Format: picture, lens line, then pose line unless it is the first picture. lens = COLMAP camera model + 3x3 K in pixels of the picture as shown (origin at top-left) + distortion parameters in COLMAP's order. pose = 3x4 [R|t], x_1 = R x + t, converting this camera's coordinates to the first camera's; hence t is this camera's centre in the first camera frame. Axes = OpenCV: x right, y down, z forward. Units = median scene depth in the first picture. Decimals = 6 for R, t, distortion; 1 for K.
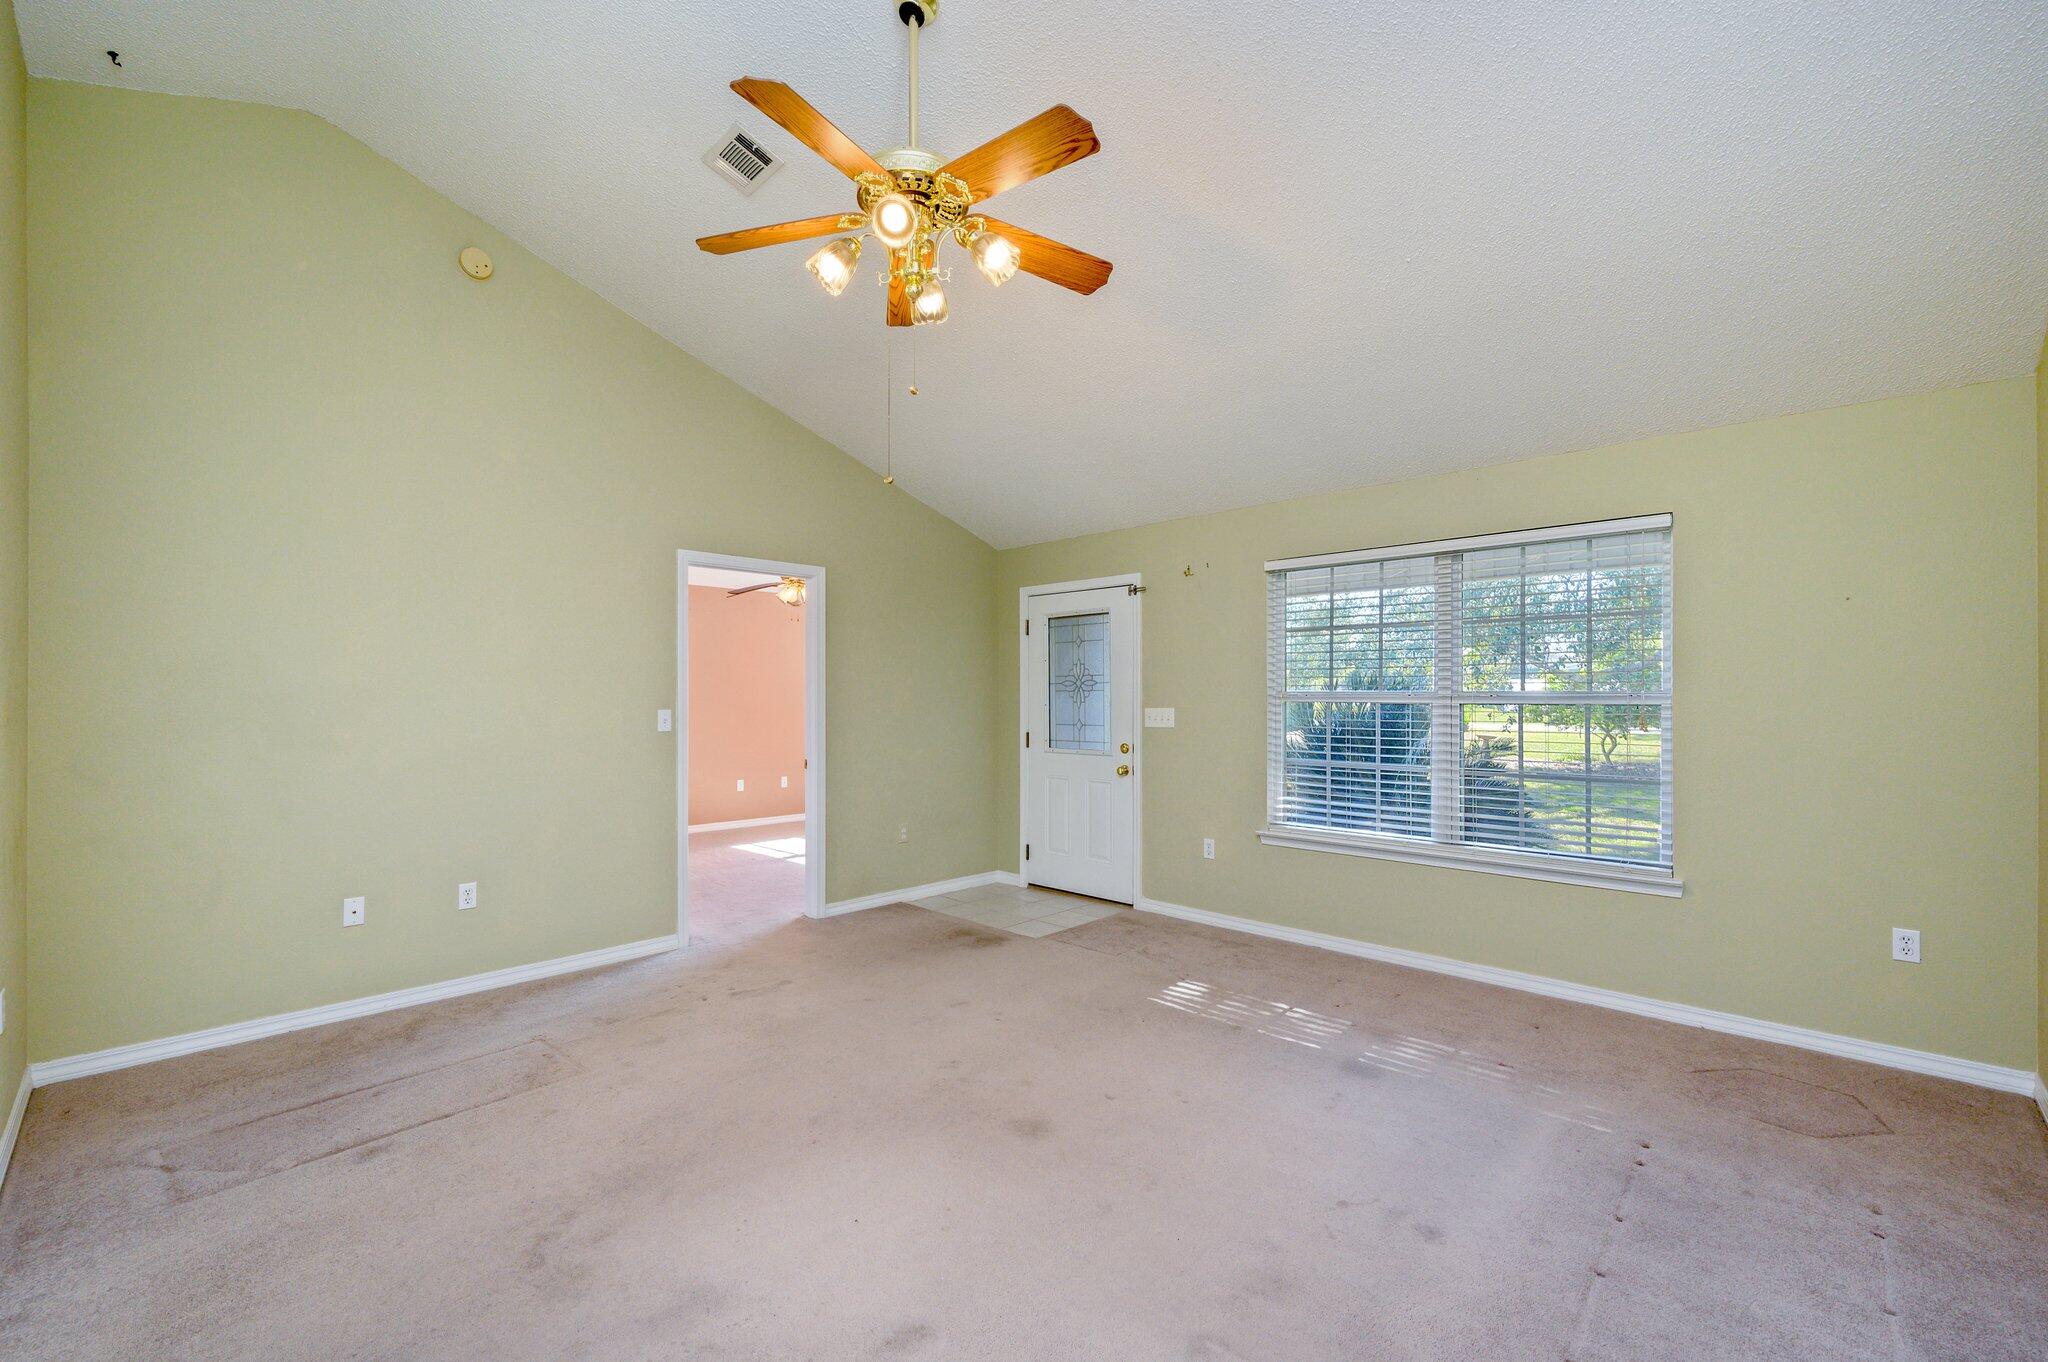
lens RADIAL K [[847.1, 0, 1033.5], [0, 847.1, 693.2], [0, 0, 1]] dist [-0.001173, 0.000439]
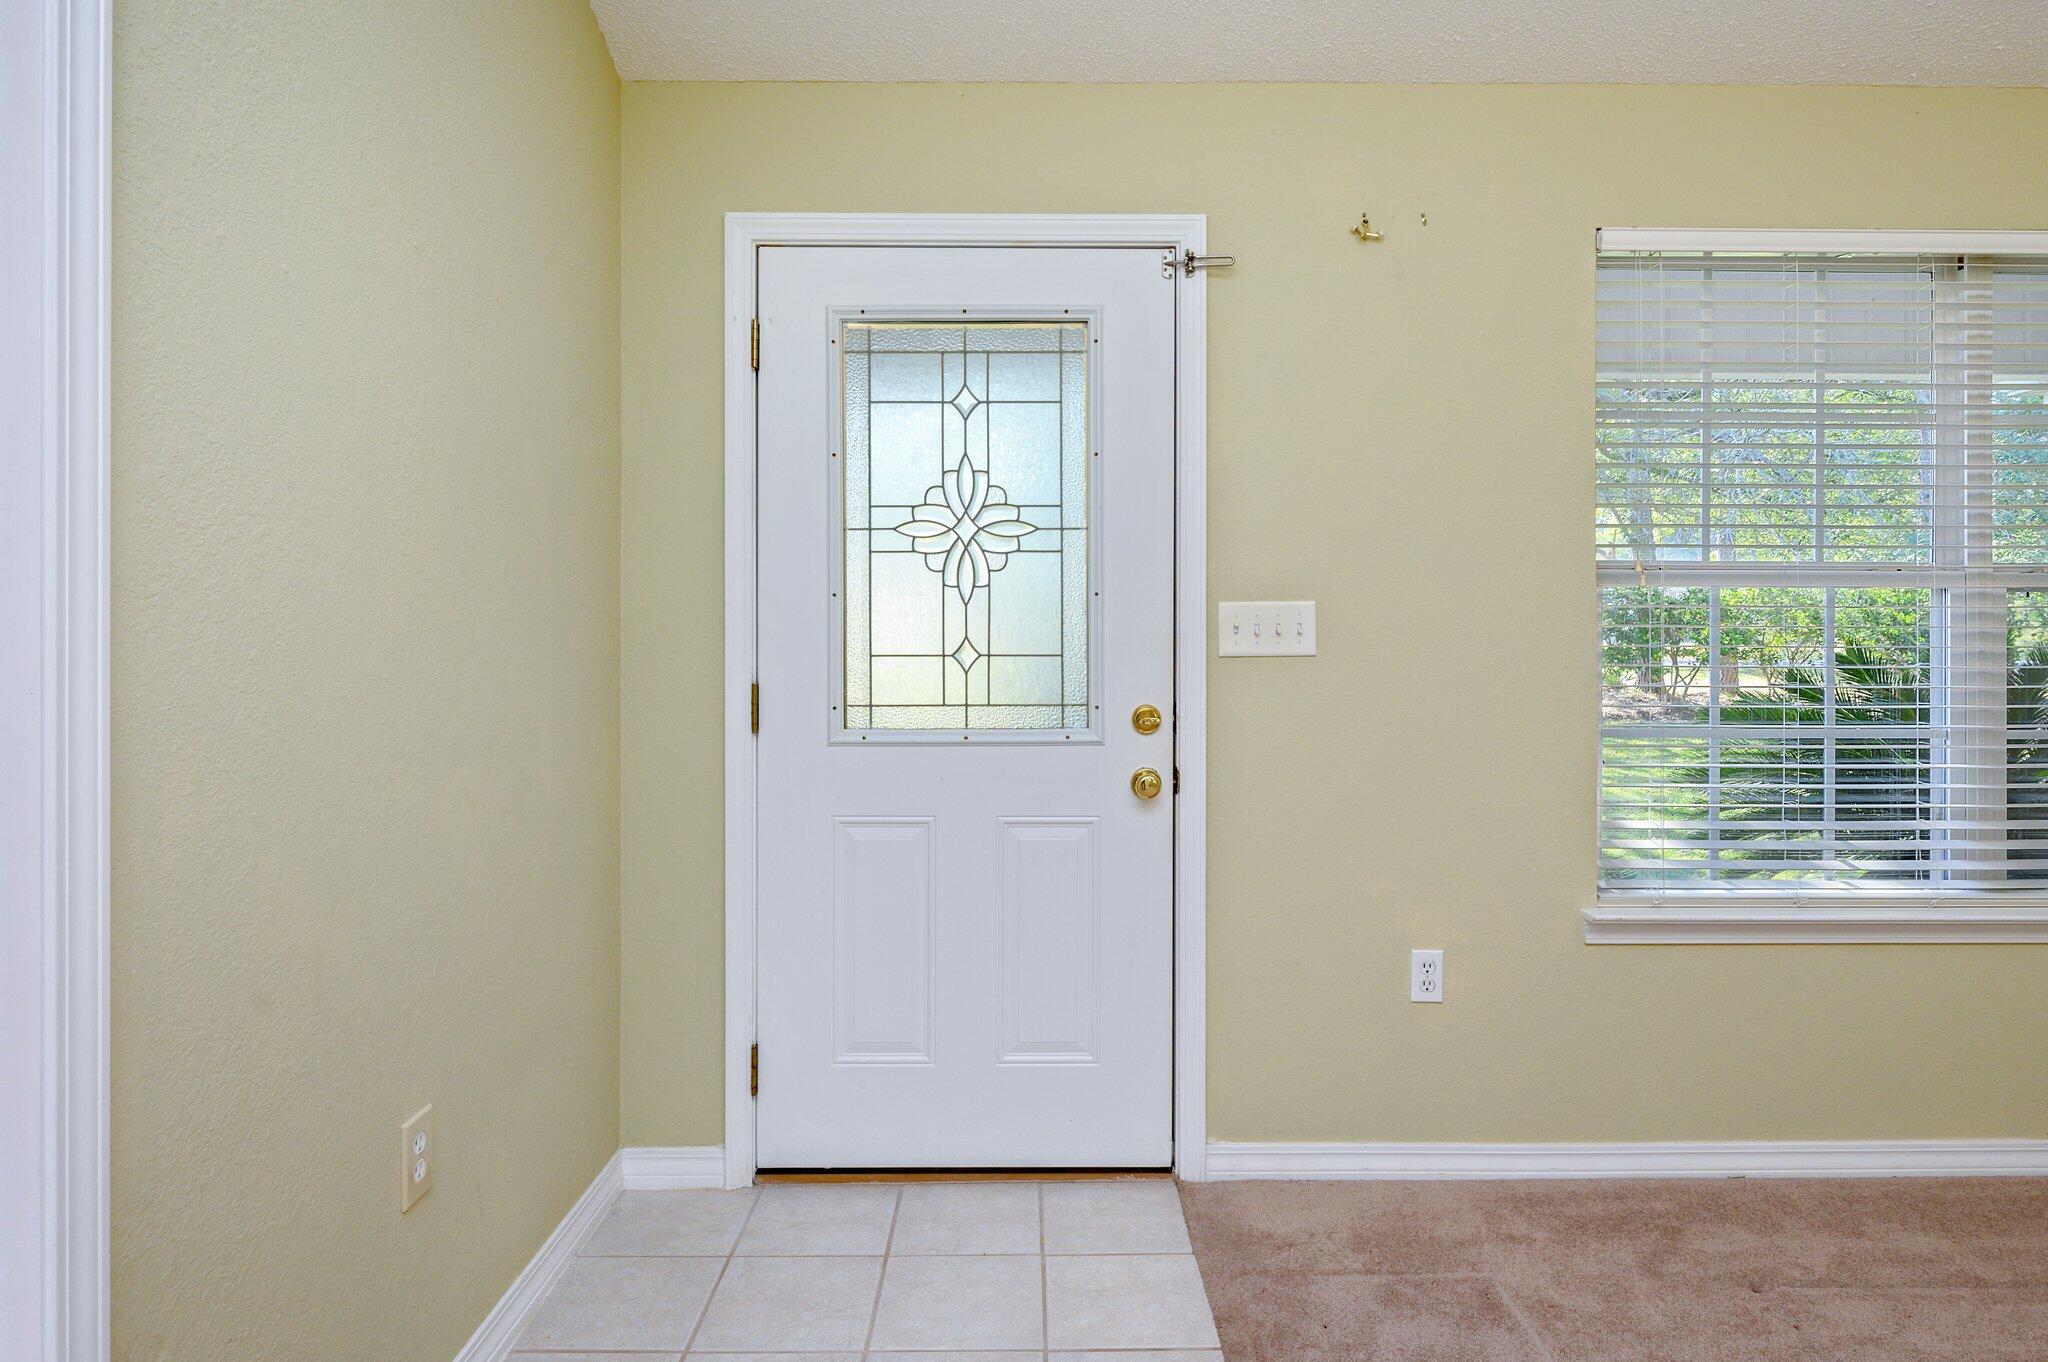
lens RADIAL K [[1188.4, 0, 1048.4], [0, 1188.4, 628.7], [0, 0, 1]] dist [-0.001516, 0.001293]
pose [[0.722368, 0.007706, 0.691466, -0.270820], [-0.007055, 0.999968, -0.003773, 0.032333], [-0.691473, -0.002152, 0.722399, 0.718557]]
